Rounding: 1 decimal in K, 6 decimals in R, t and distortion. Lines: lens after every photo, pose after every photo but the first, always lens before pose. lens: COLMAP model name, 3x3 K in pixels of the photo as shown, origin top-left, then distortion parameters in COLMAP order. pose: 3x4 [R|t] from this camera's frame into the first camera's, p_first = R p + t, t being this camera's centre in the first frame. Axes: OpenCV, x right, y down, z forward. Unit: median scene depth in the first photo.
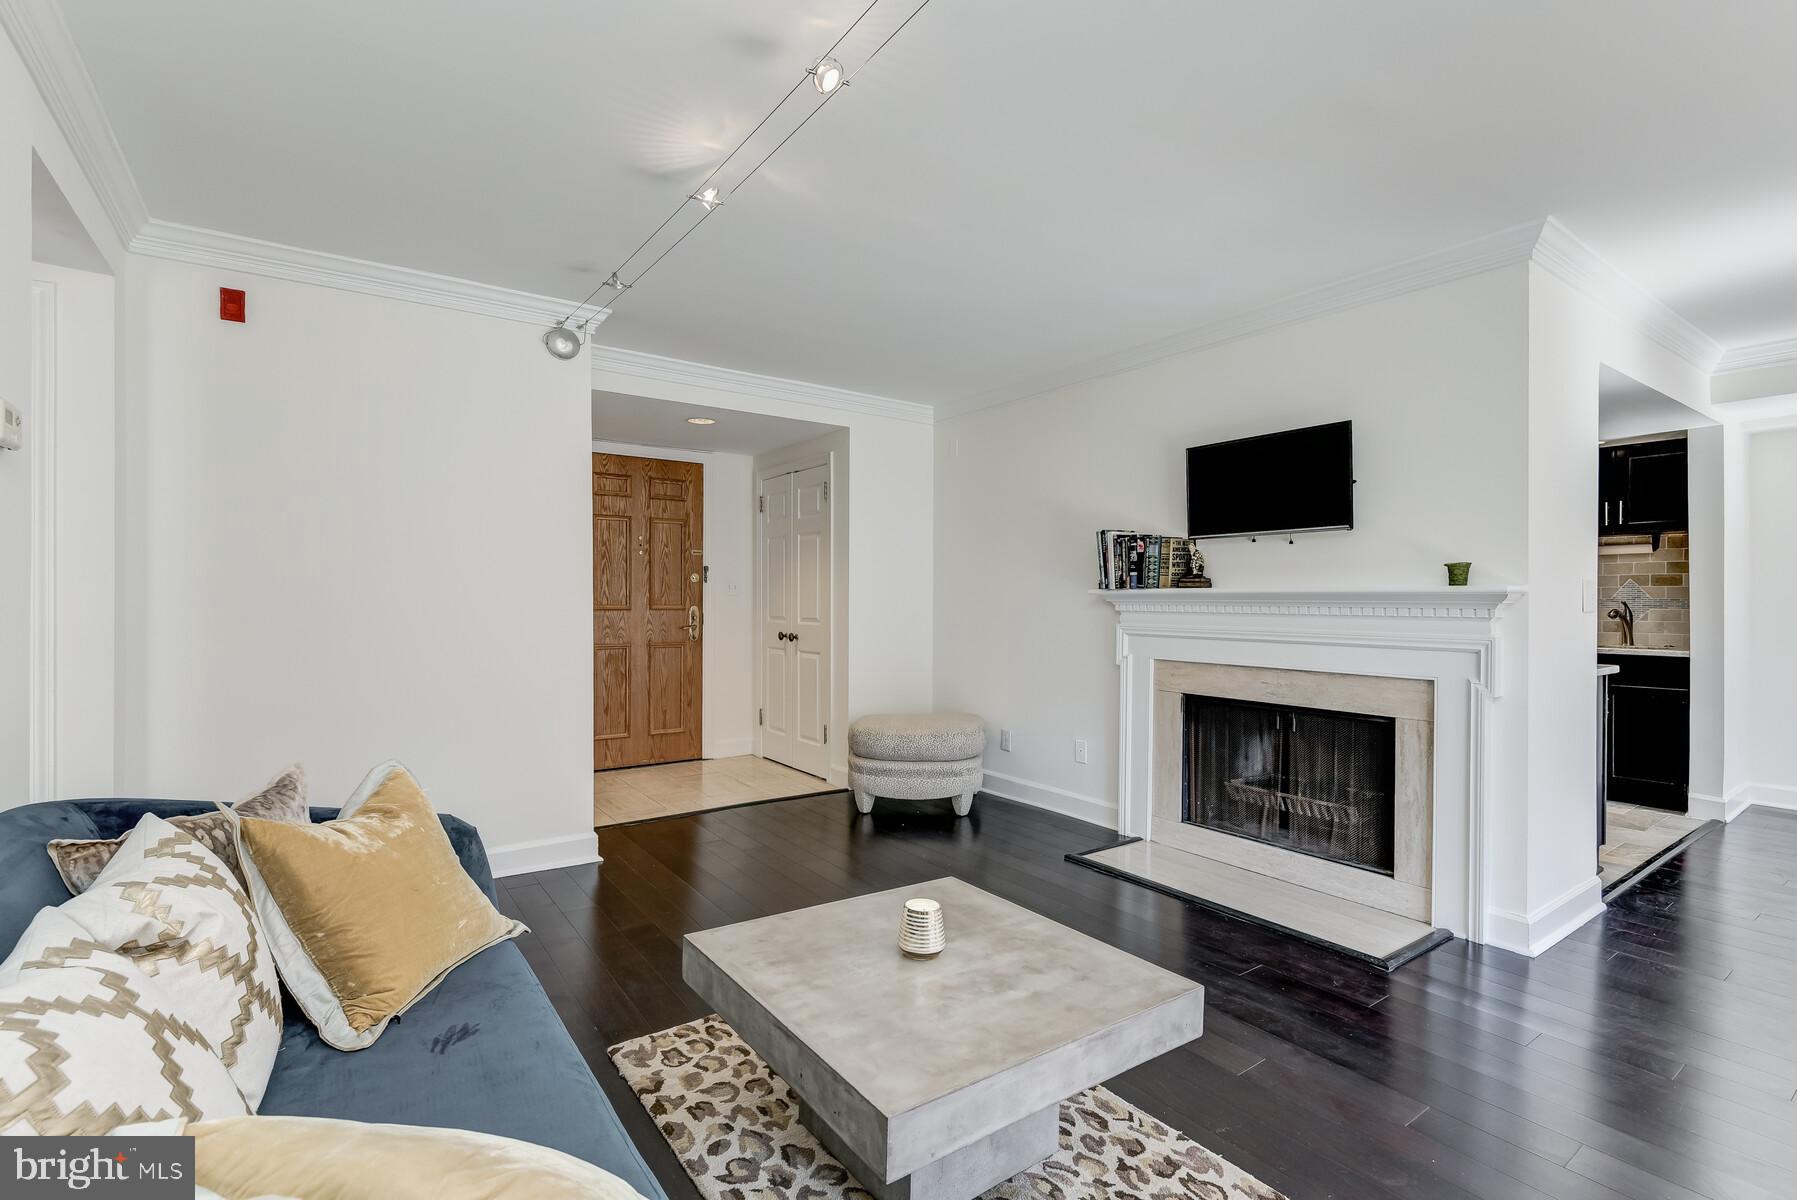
lens RADIAL K [[820.6, 0, 888.7], [0, 820.6, 600.5], [0, 0, 1]] dist [0.002446, -0.002167]
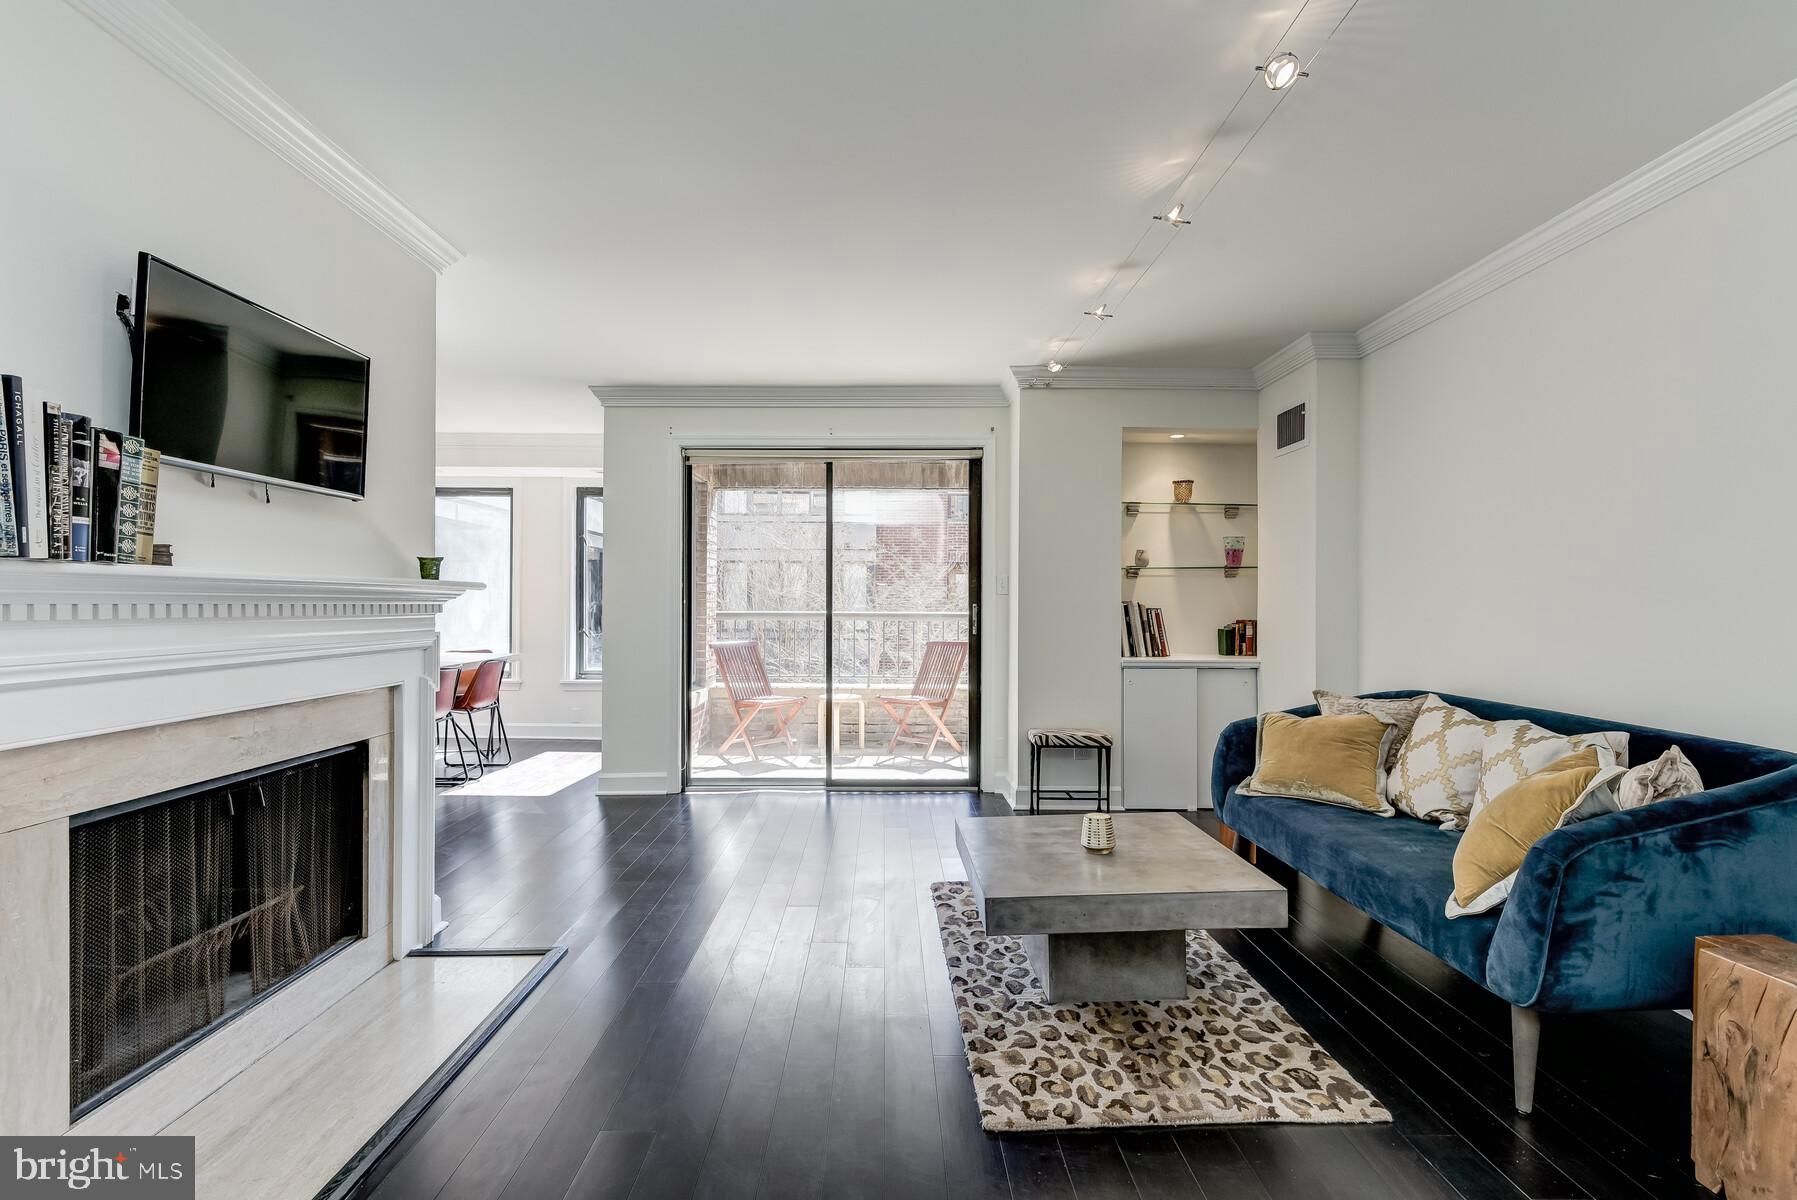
lens RADIAL K [[820.6, 0, 882.8], [0, 820.6, 602.1], [0, 0, 1]] dist [0.002446, -0.002167]
pose [[-0.818281, -0.007443, 0.574771, -0.414598], [-0.006801, 0.999972, 0.003267, 0.001404], [-0.574779, -0.001236, -0.818308, 2.115001]]
